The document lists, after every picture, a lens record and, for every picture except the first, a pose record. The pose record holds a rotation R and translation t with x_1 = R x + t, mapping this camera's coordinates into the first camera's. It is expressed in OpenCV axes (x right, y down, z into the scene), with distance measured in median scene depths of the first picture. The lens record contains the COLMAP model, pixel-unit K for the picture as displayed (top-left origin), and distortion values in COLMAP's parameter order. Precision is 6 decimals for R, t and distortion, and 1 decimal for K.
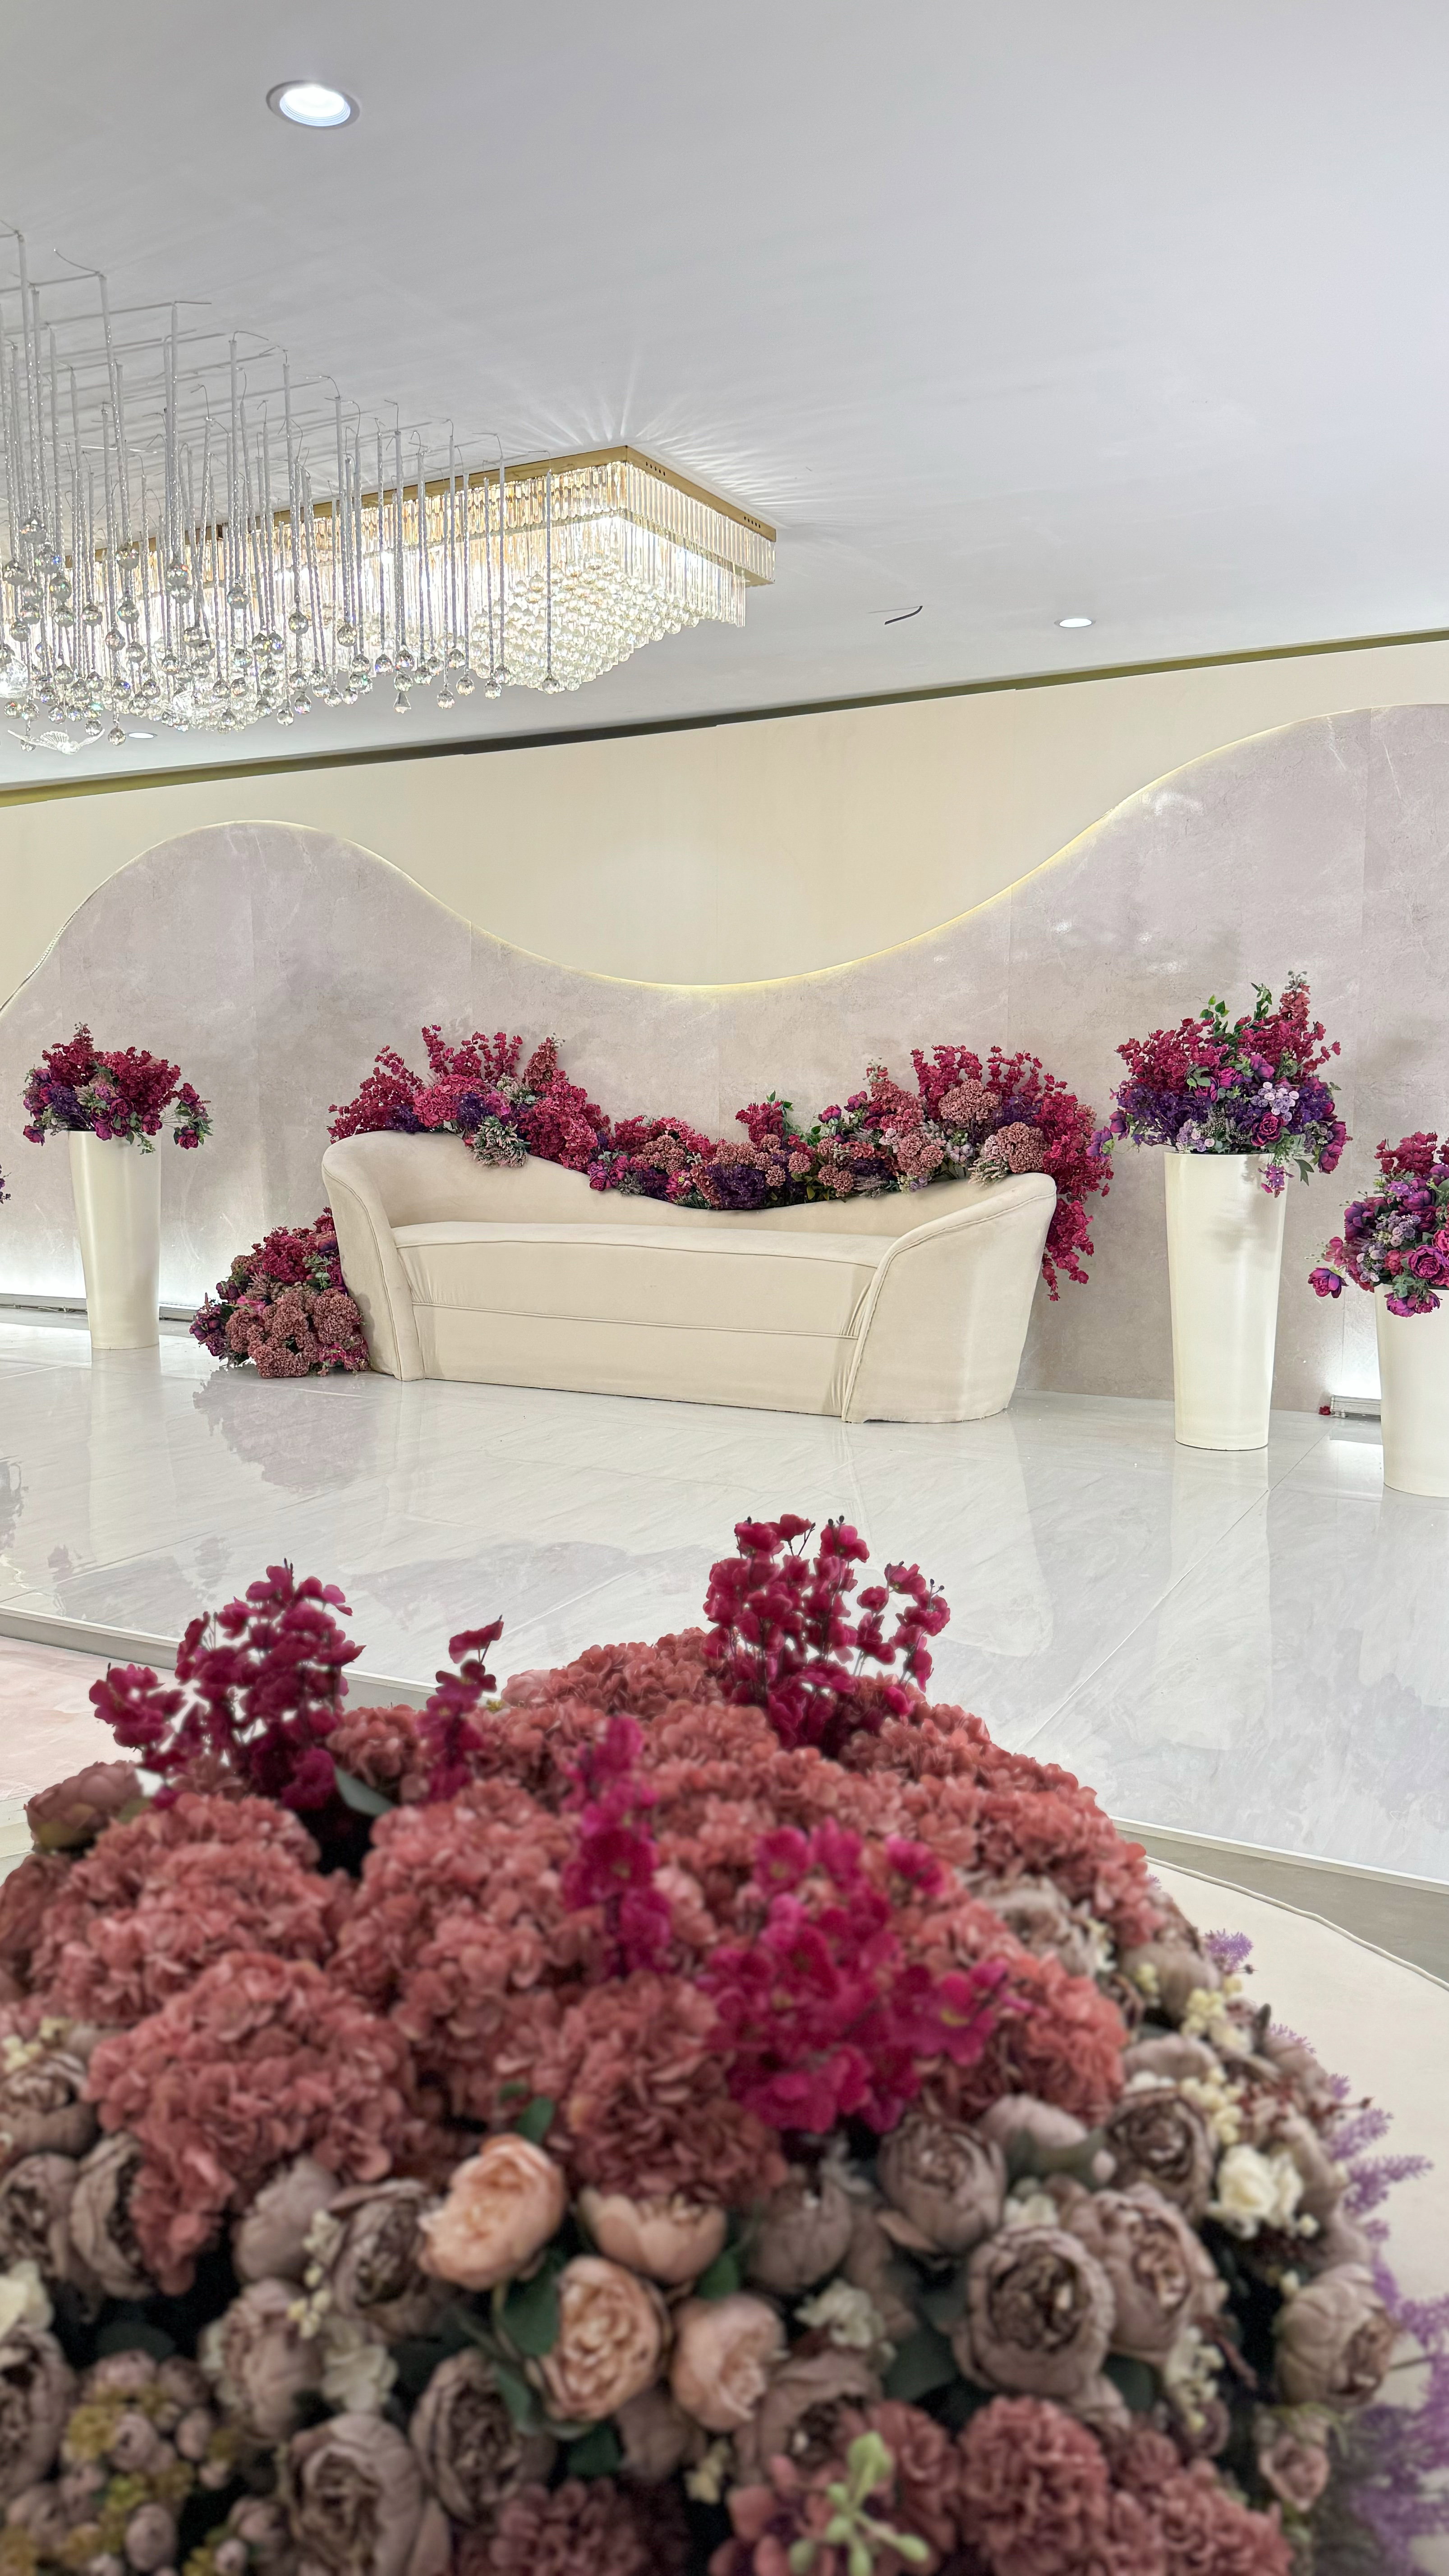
lens RADIAL K [[1837.0, 0, 708.0], [0, 1837.0, 1285.4], [0, 0, 1]] dist [0.178136, -0.338835]
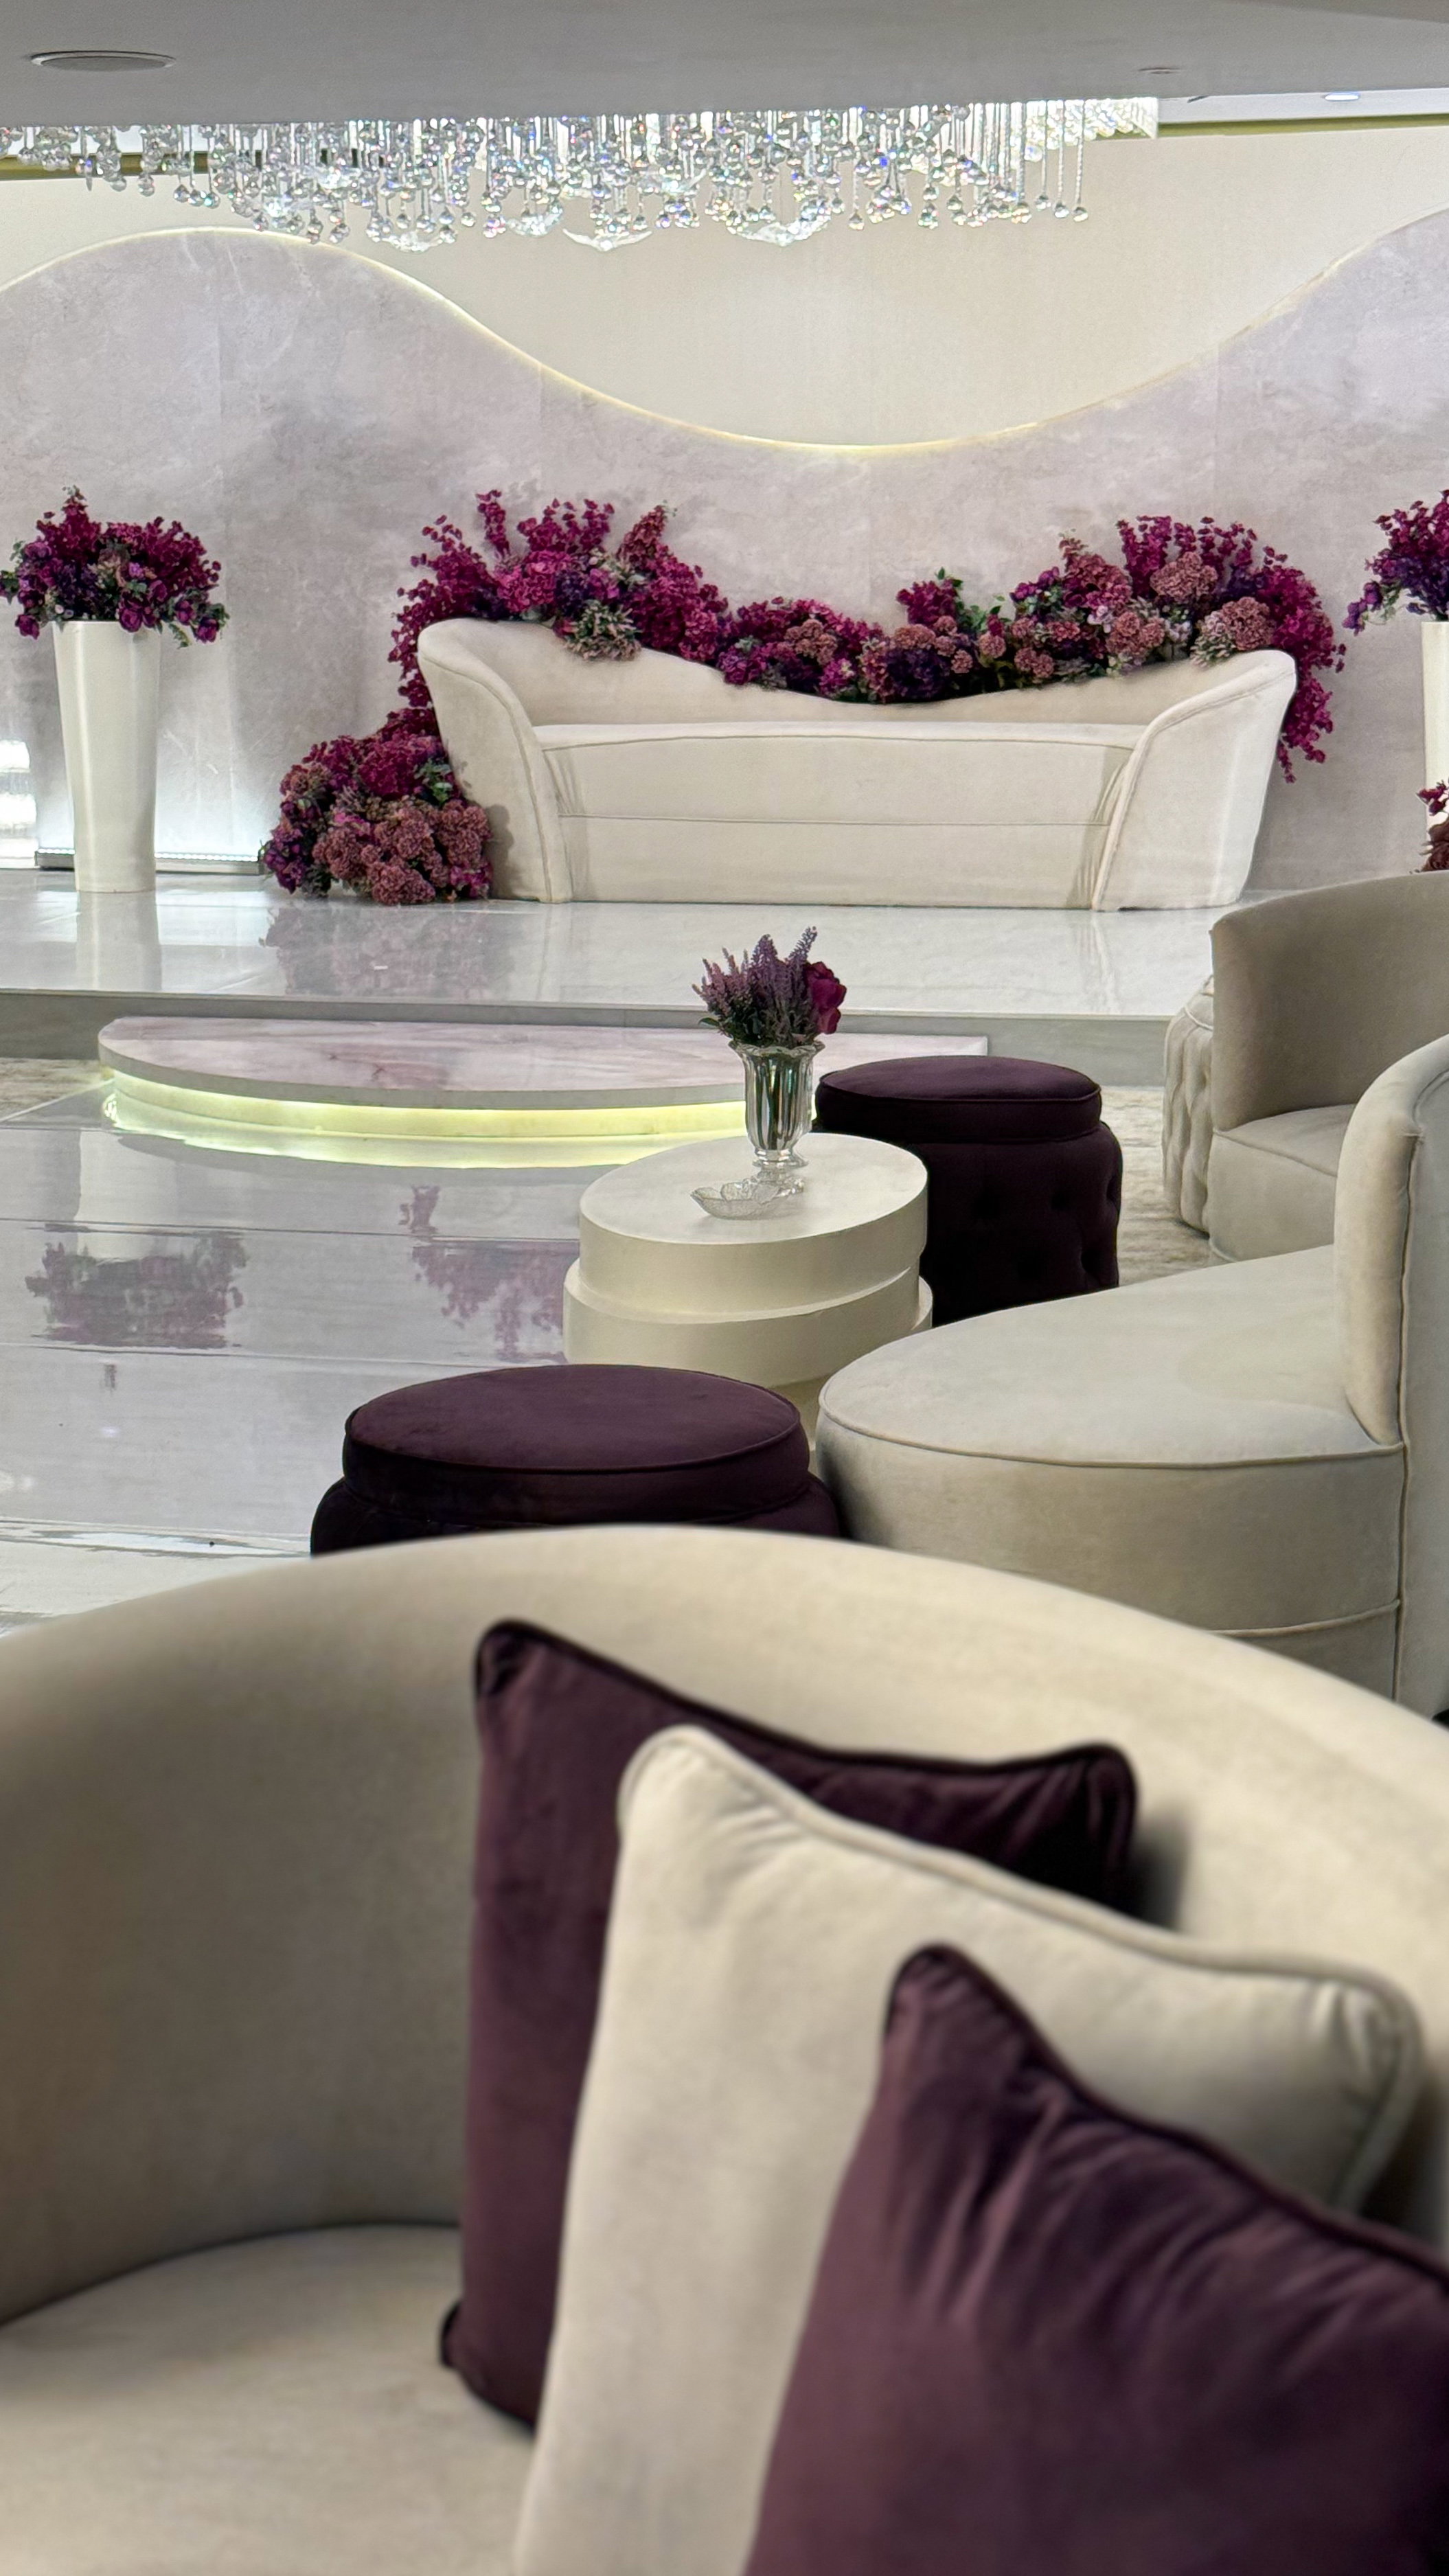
lens RADIAL K [[3848.6, 0, 724.5], [0, 3848.6, 1288.0], [0, 0, 1]] dist [0.139435, -0.043077]
pose [[0.963849, -0.049599, 0.261790, -0.575522], [0.031732, 0.996897, 0.072042, 0.104607], [-0.264551, -0.061131, 0.962432, -0.800831]]
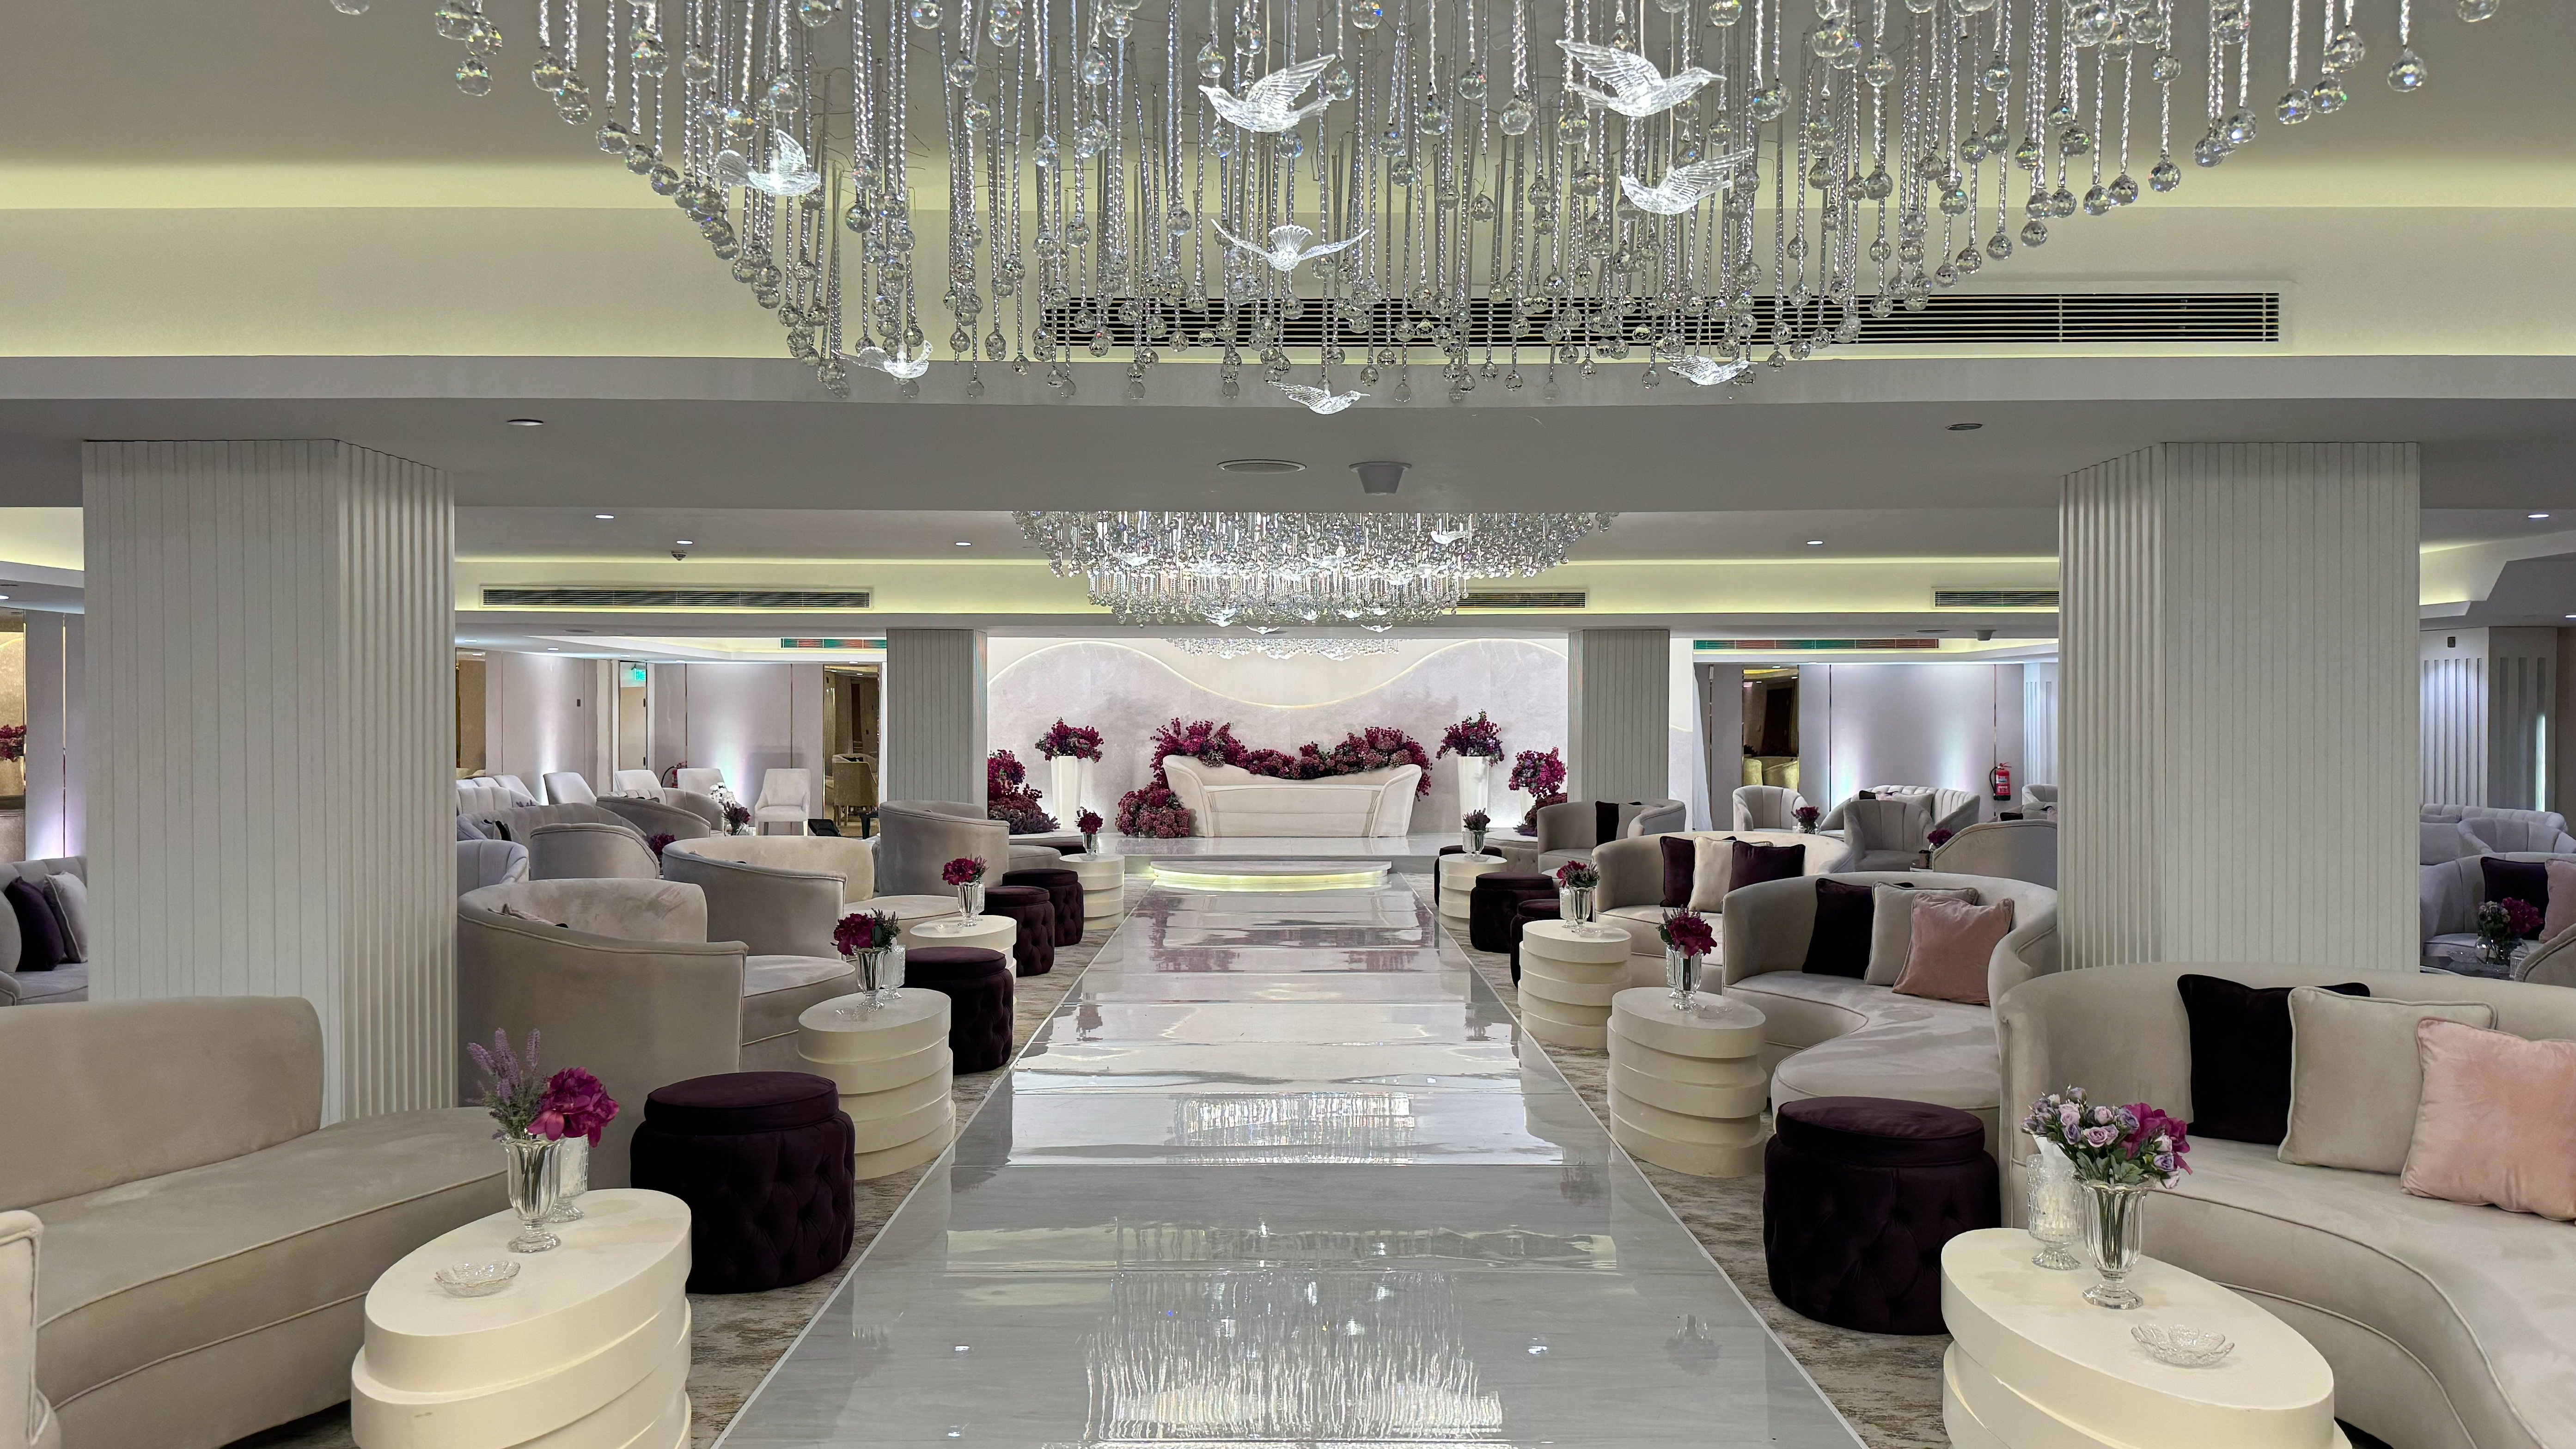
lens RADIAL K [[1837.1, 0, 1278.8], [0, 1837.1, 726.0], [0, 0, 1]] dist [0.178136, -0.338835]
pose [[0.882270, 0.006717, 0.470696, -1.454570], [0.051633, 0.992484, -0.110945, 0.207529], [-0.467904, 0.122187, 0.875292, -1.654847]]
